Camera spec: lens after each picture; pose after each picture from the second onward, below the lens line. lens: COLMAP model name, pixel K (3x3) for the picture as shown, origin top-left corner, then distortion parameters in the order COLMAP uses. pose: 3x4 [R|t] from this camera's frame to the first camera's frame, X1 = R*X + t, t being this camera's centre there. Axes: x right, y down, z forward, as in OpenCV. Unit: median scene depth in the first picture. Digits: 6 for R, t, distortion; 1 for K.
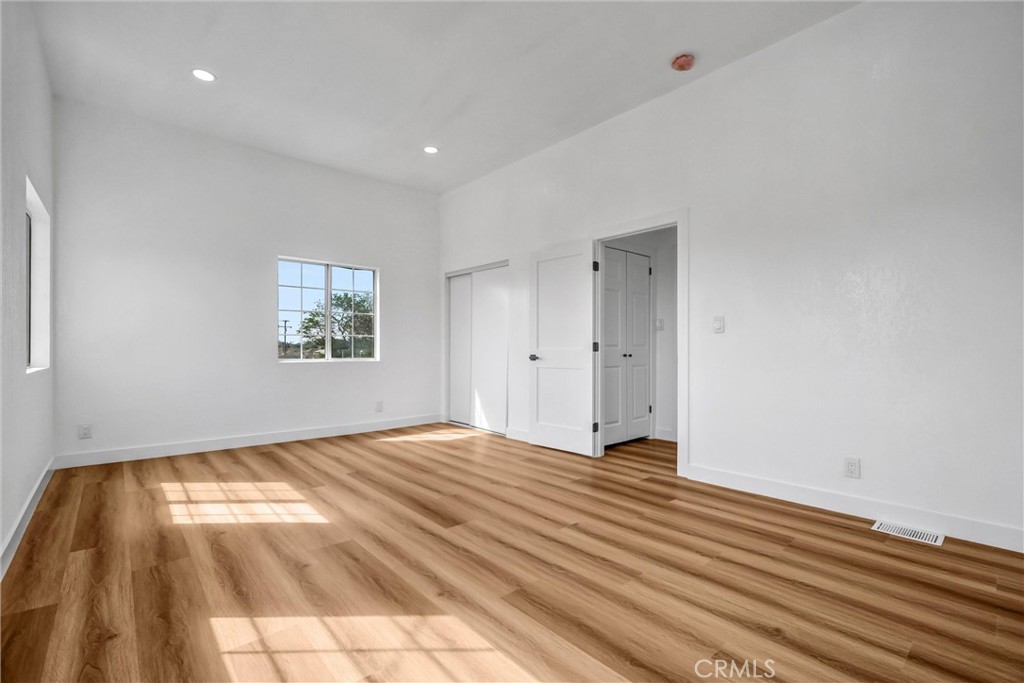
lens RADIAL K [[450.3, 0, 508.3], [0, 450.3, 344.2], [0, 0, 1]] dist [-0.001063, -0.000033]
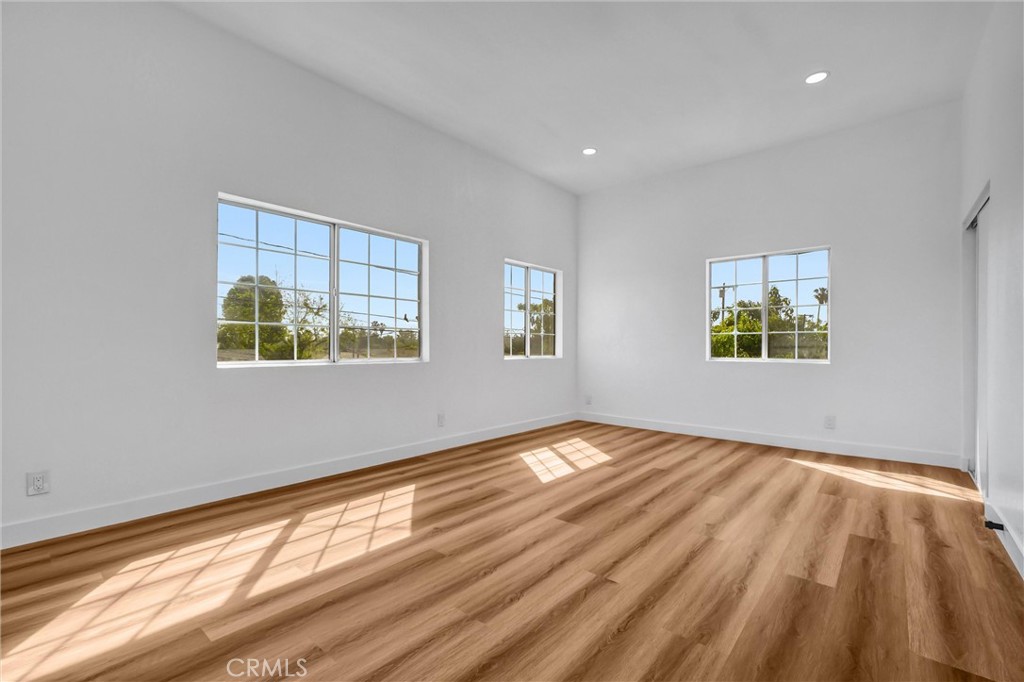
lens RADIAL K [[450.3, 0, 508.3], [0, 450.3, 343.7], [0, 0, 1]] dist [-0.001063, -0.000033]
pose [[0.144000, -0.009121, -0.989536, 0.842066], [0.006815, 0.999943, -0.008225, 0.010368], [0.989554, -0.005560, 0.144054, 0.706031]]
